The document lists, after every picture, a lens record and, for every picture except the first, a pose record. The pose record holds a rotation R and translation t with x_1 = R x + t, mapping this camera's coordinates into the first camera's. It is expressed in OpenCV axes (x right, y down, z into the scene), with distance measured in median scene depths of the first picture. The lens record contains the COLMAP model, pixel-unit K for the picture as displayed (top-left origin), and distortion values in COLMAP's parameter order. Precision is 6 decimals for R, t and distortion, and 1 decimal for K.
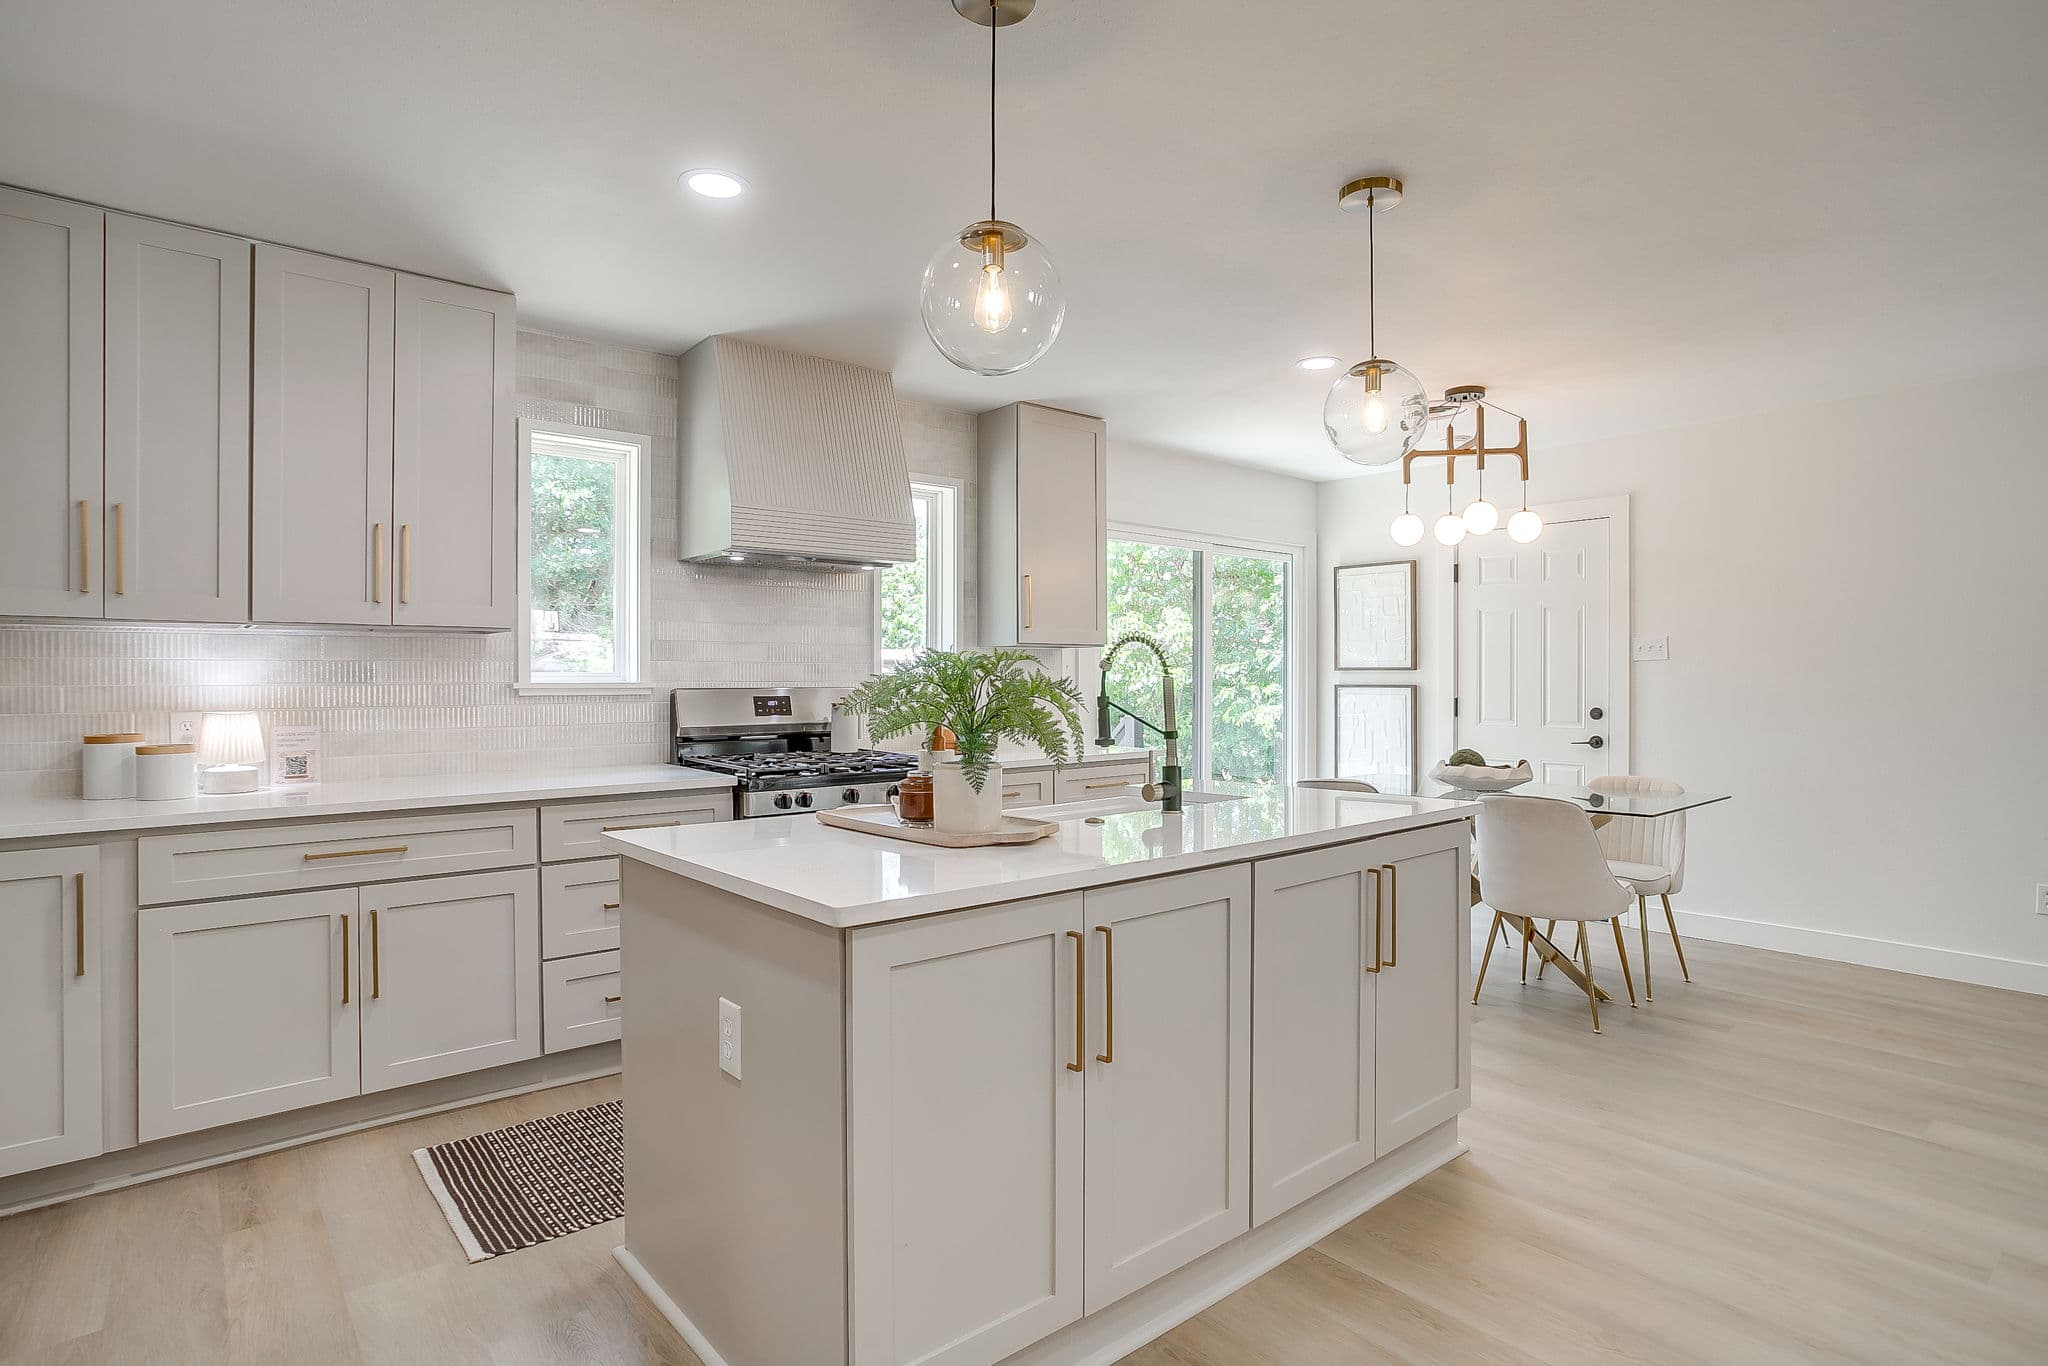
lens RADIAL K [[1053.6, 0, 1017.7], [0, 1053.6, 686.1], [0, 0, 1]] dist [-0.002613, 0.000376]
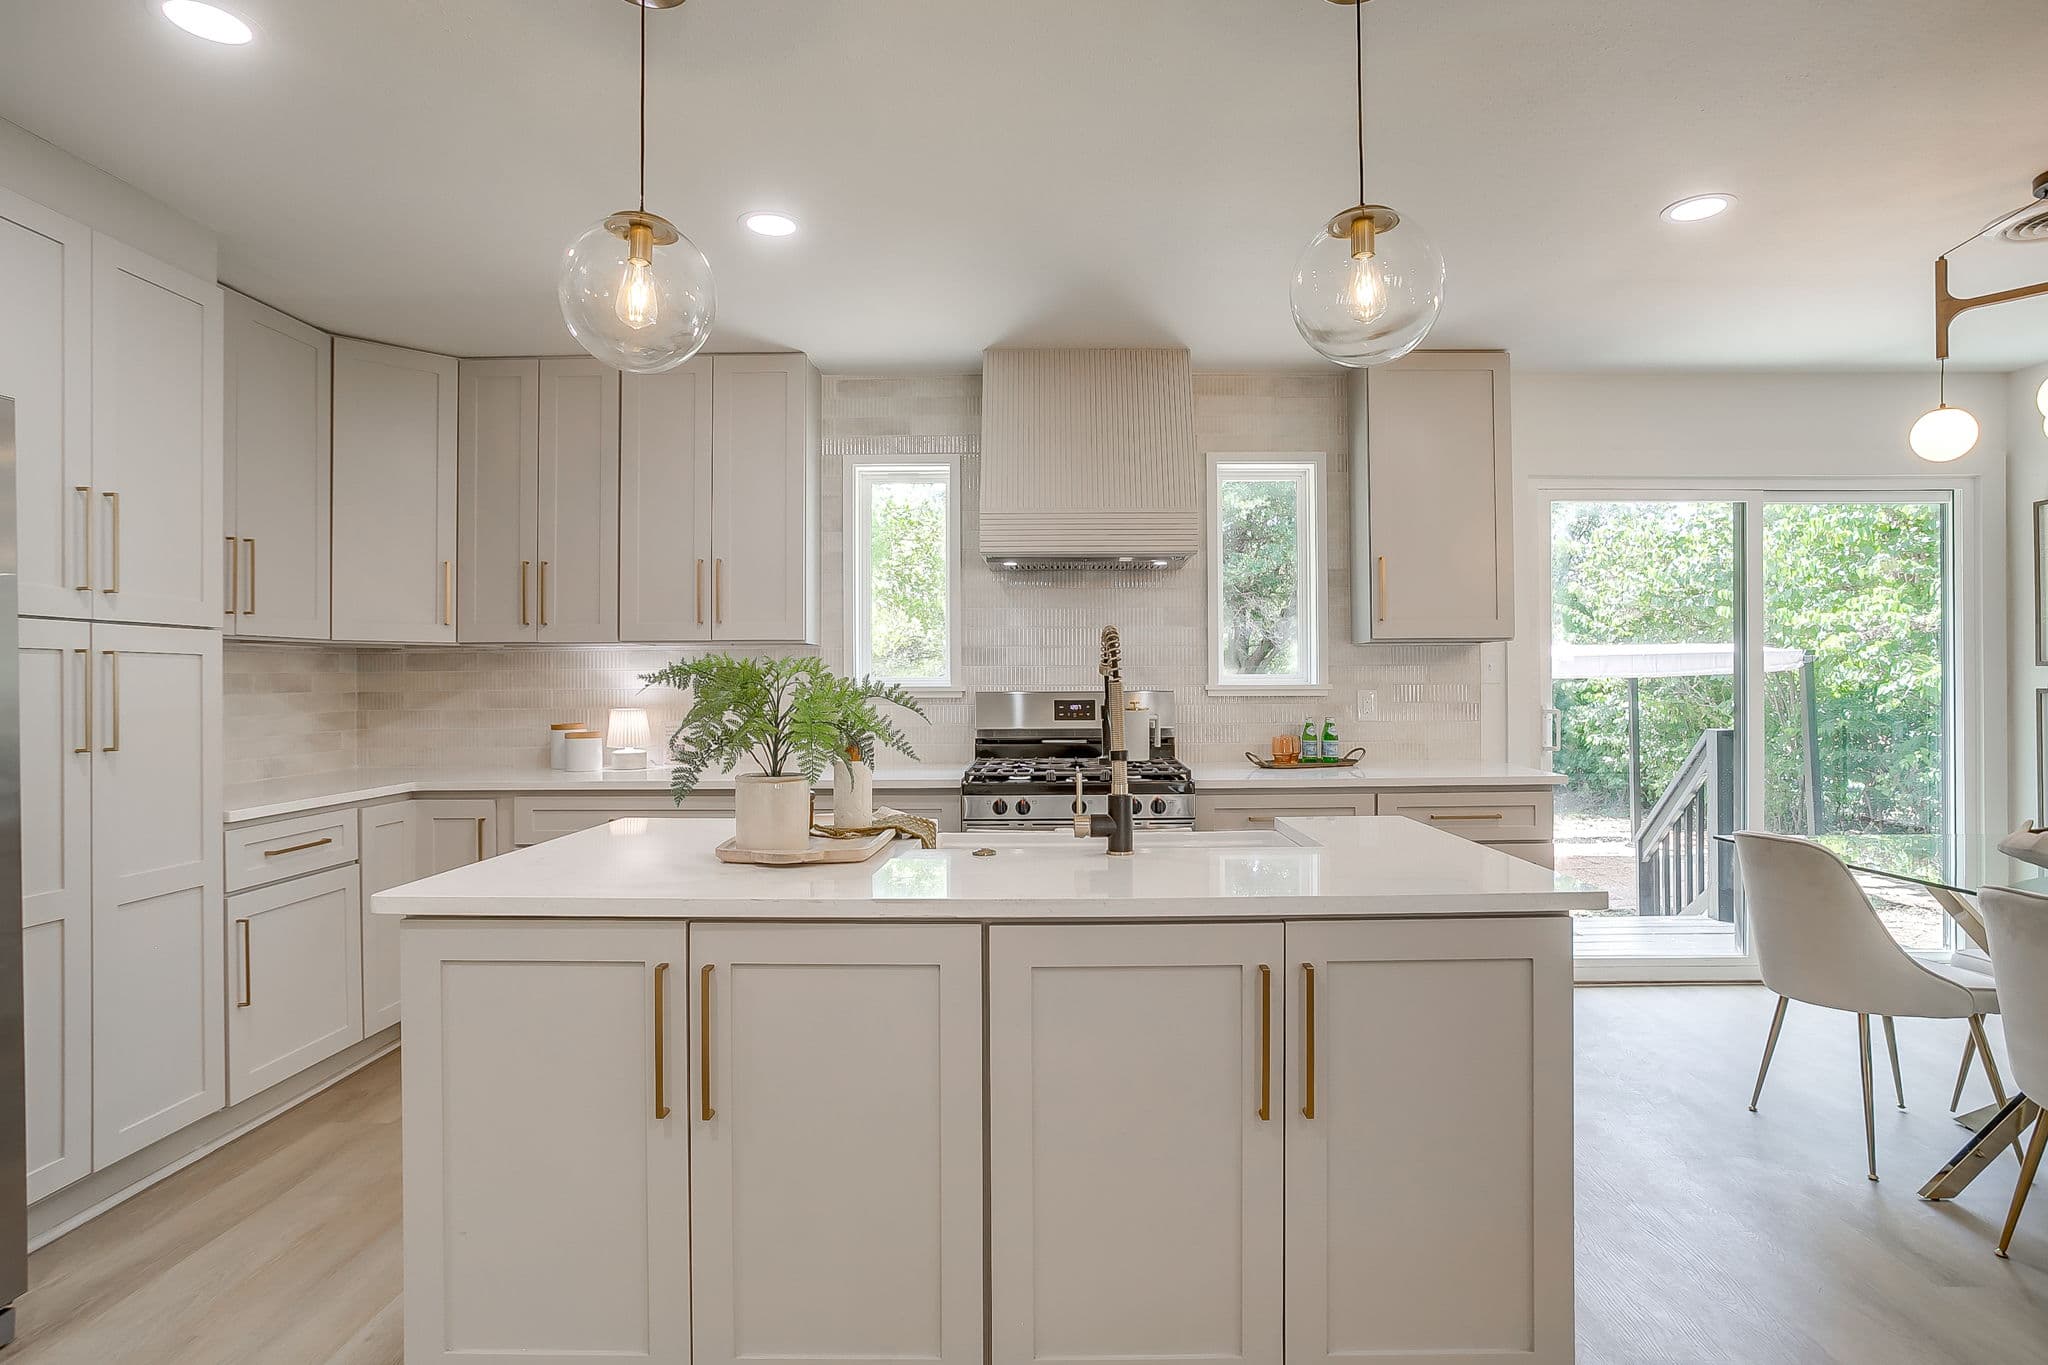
lens RADIAL K [[1053.6, 0, 1027.8], [0, 1053.6, 679.6], [0, 0, 1]] dist [-0.002613, 0.000376]
pose [[0.777475, -0.002551, -0.628909, 0.373929], [-0.002629, 0.999970, -0.007307, -0.002574], [0.628908, 0.007334, 0.777445, 0.218507]]
